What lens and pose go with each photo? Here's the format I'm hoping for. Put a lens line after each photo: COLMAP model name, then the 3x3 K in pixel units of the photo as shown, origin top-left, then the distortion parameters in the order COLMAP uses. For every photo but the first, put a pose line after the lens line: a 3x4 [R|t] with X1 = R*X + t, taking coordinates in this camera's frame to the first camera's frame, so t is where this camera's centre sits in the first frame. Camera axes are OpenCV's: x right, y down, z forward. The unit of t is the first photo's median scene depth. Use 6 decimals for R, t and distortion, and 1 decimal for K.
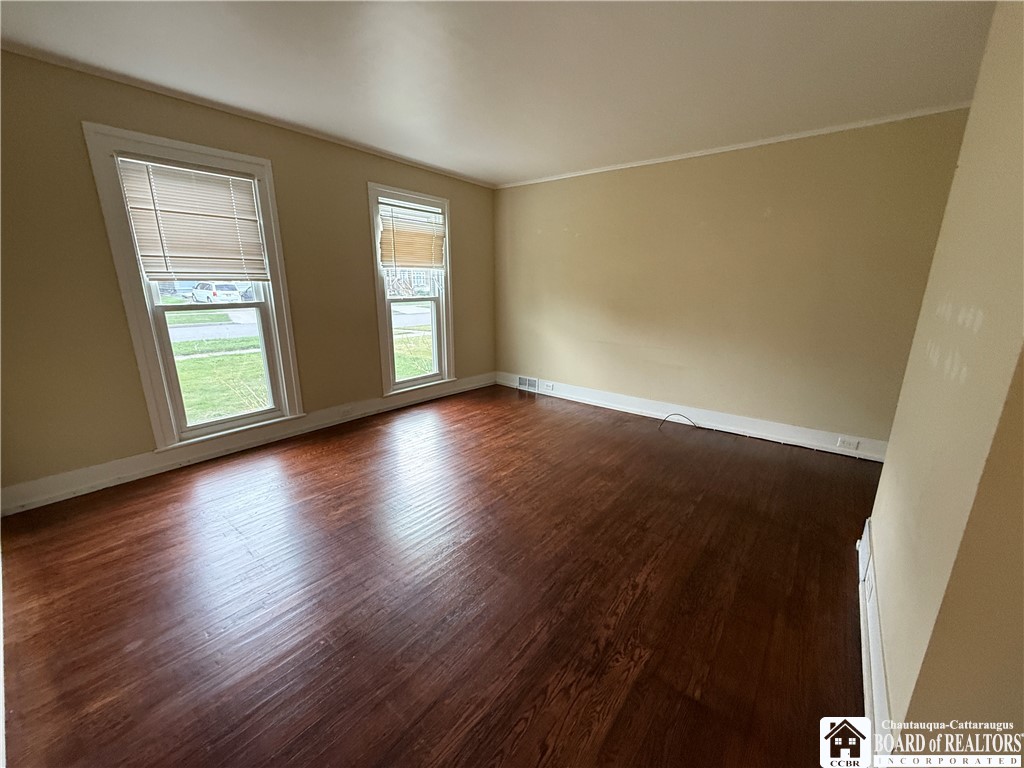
lens RADIAL K [[407.5, 0, 509.6], [0, 407.5, 385.4], [0, 0, 1]] dist [0.003006, -0.000762]
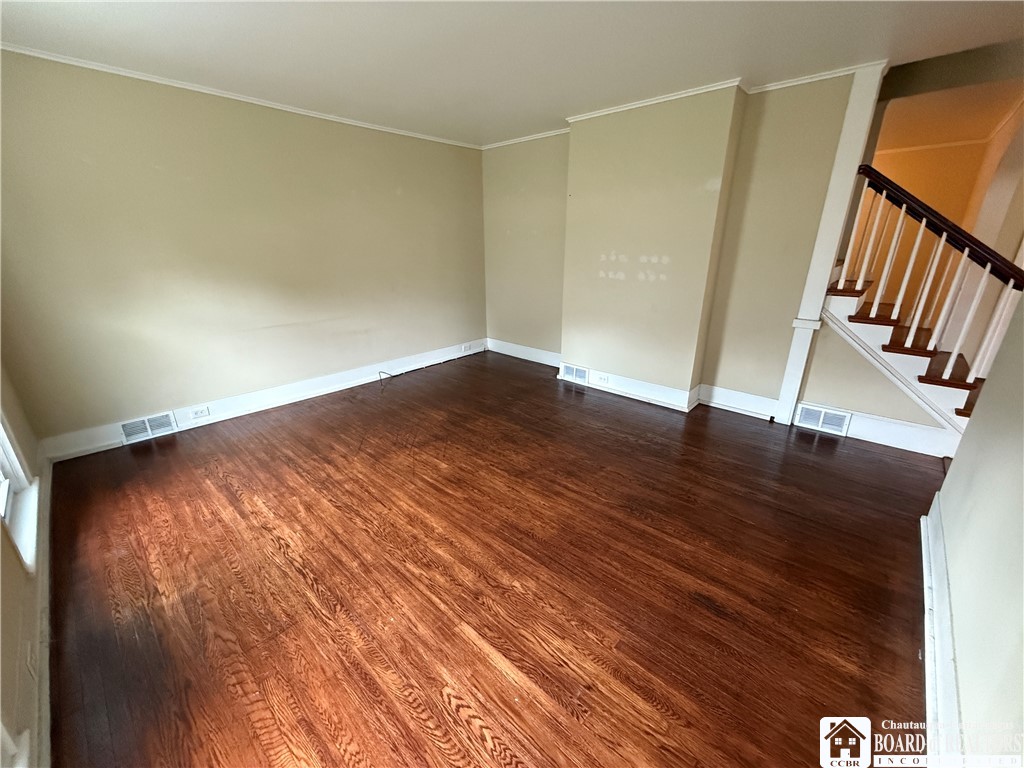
lens RADIAL K [[407.5, 0, 508.5], [0, 407.5, 386.0], [0, 0, 1]] dist [0.003006, -0.000762]
pose [[0.063556, -0.335102, 0.940036, -0.589912], [0.249268, 0.917415, 0.310185, -0.144242], [-0.966347, 0.214607, 0.141837, 0.502351]]
